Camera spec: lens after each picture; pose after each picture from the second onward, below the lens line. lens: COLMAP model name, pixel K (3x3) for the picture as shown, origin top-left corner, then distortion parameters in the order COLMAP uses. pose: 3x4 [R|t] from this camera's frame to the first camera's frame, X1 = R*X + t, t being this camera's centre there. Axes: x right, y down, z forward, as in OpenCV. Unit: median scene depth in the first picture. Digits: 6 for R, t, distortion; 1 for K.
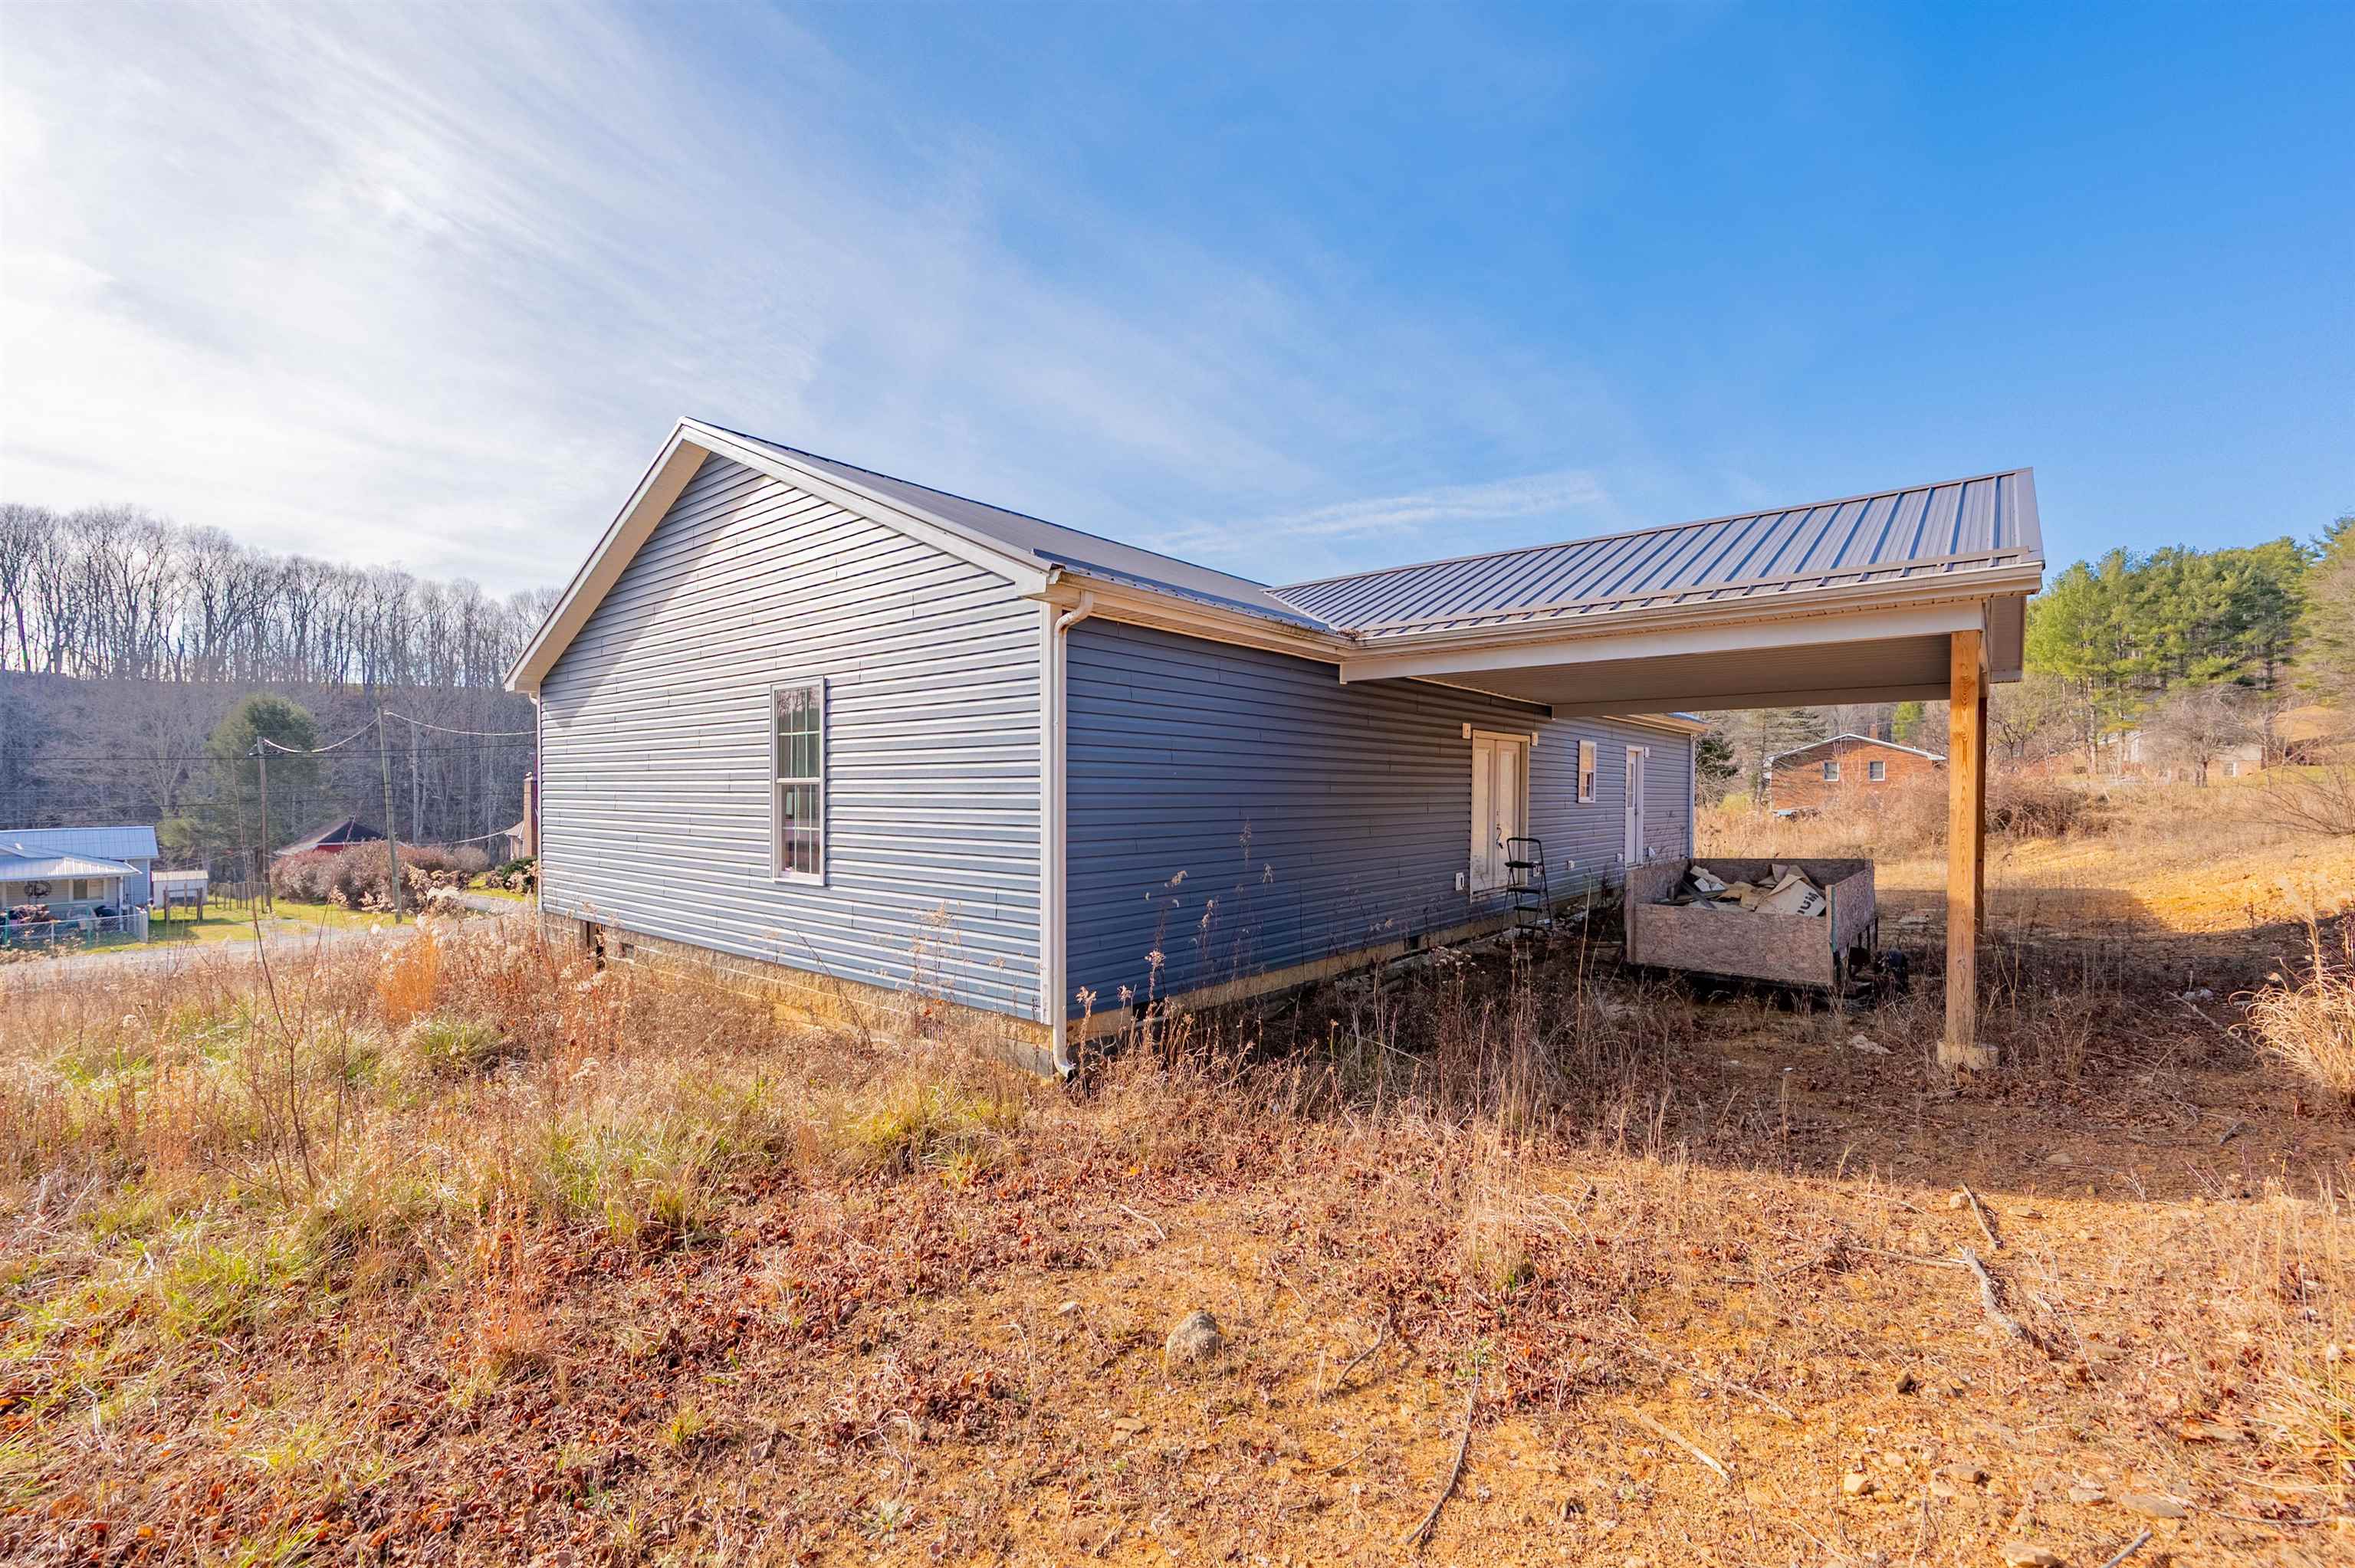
lens RADIAL K [[997.6, 0, 1177.5], [0, 997.6, 784.0], [0, 0, 1]] dist [0.001215, 0.000370]
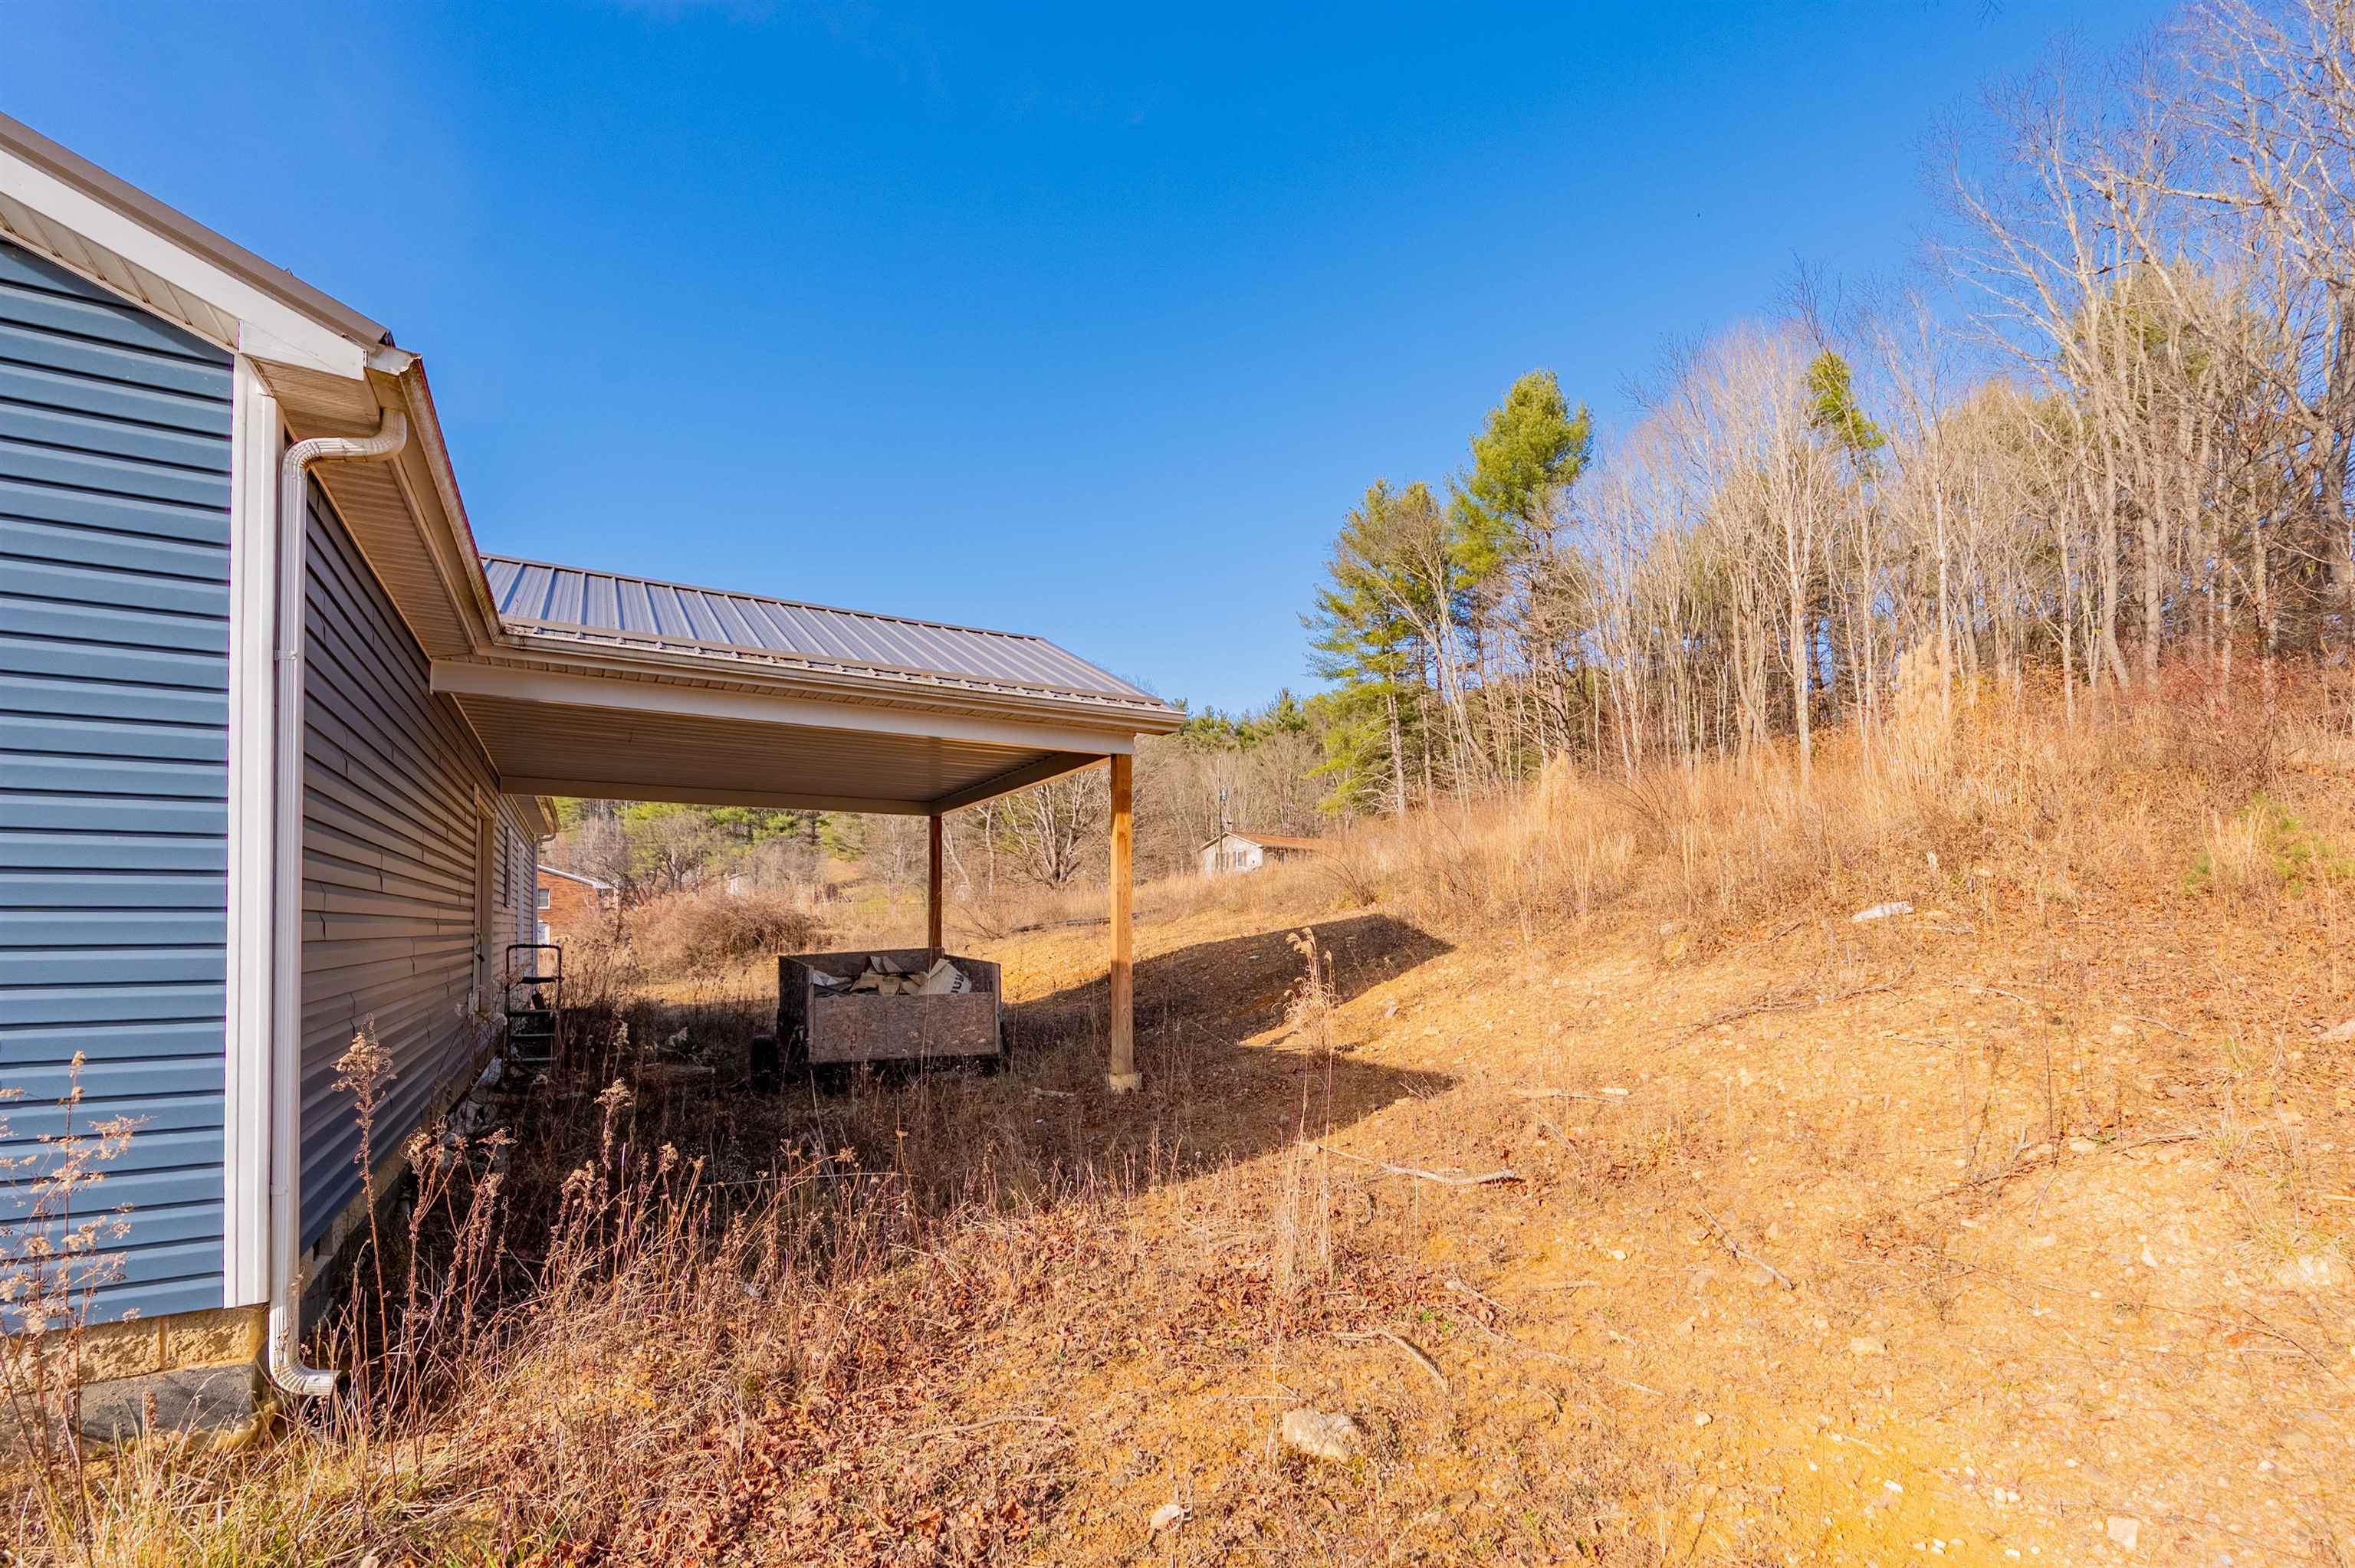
lens RADIAL K [[1062.1, 0, 1266.1], [0, 1062.1, 904.8], [0, 0, 1]] dist [0.001314, -0.000015]
pose [[0.307660, 0.015434, 0.951371, -0.224558], [-0.002930, 0.999879, -0.015273, 0.031081], [-0.951492, 0.001911, 0.307668, 0.200267]]
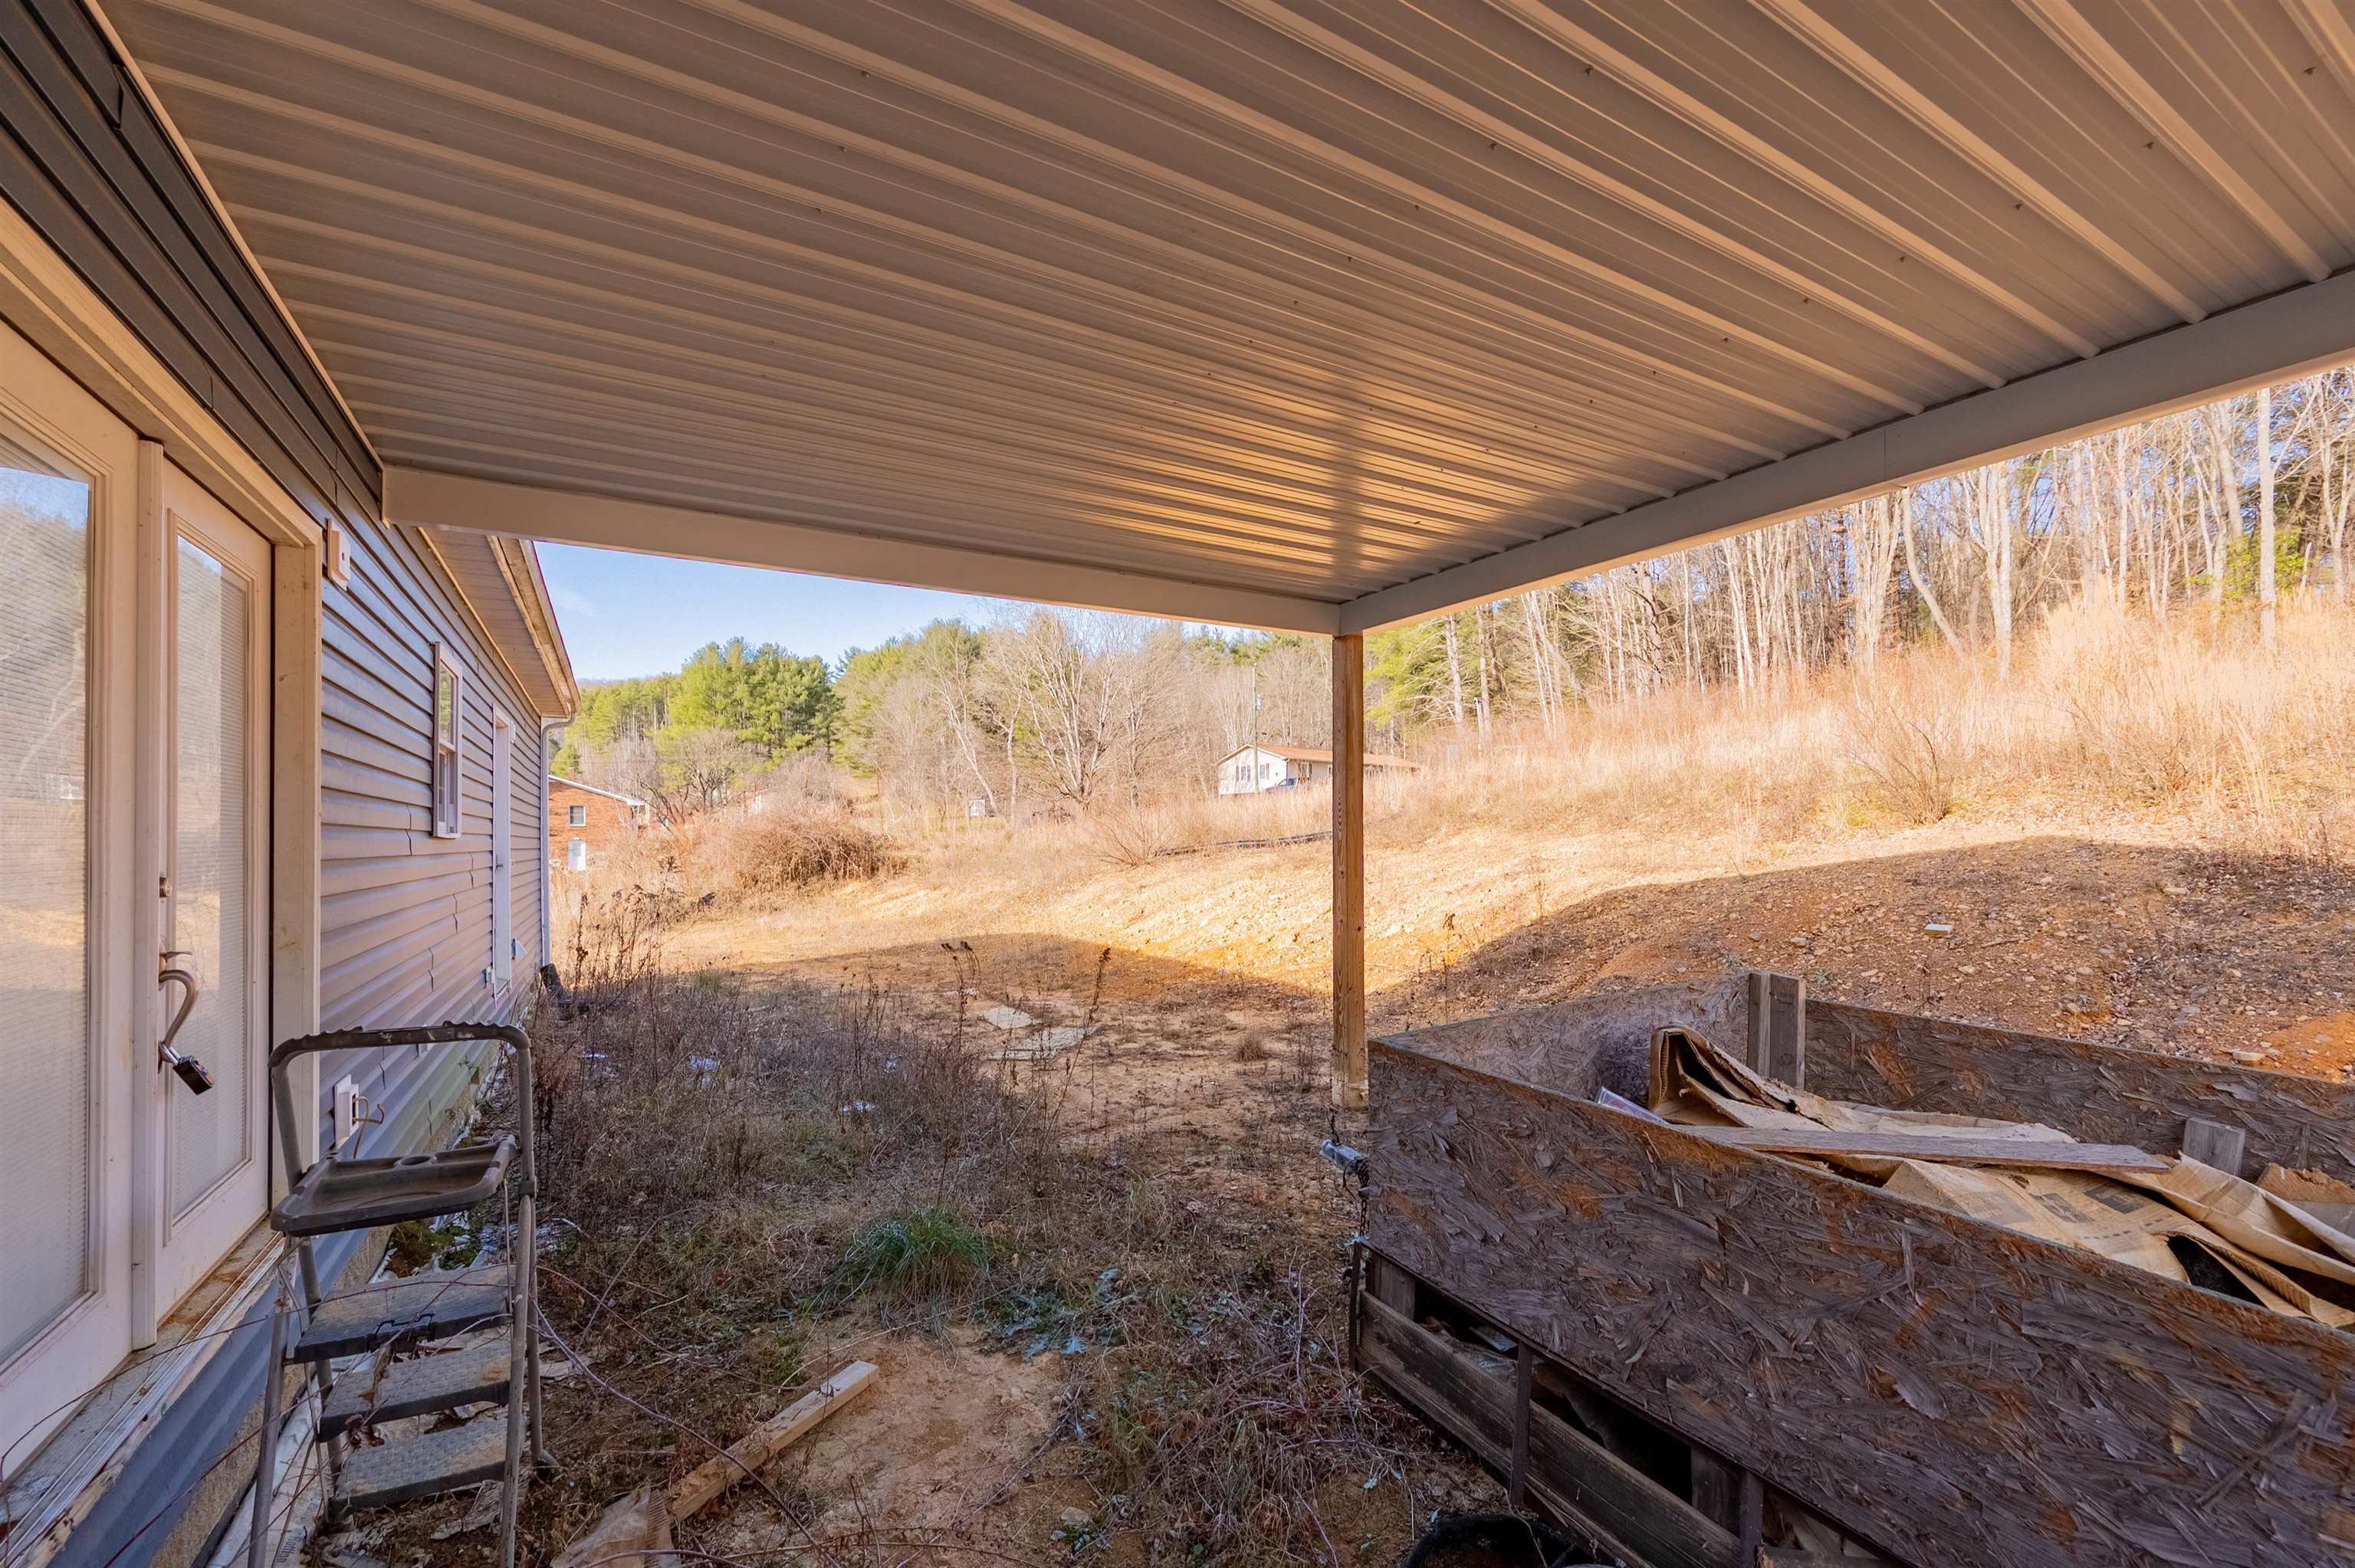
lens RADIAL K [[969.8, 0, 1185.6], [0, 969.8, 835.0], [0, 0, 1]] dist [0.000664, 0.000144]
pose [[0.346793, -0.003540, 0.937935, 0.213789], [0.002451, 0.999993, 0.002868, 0.019064], [-0.937938, 0.001305, 0.346800, 0.734235]]
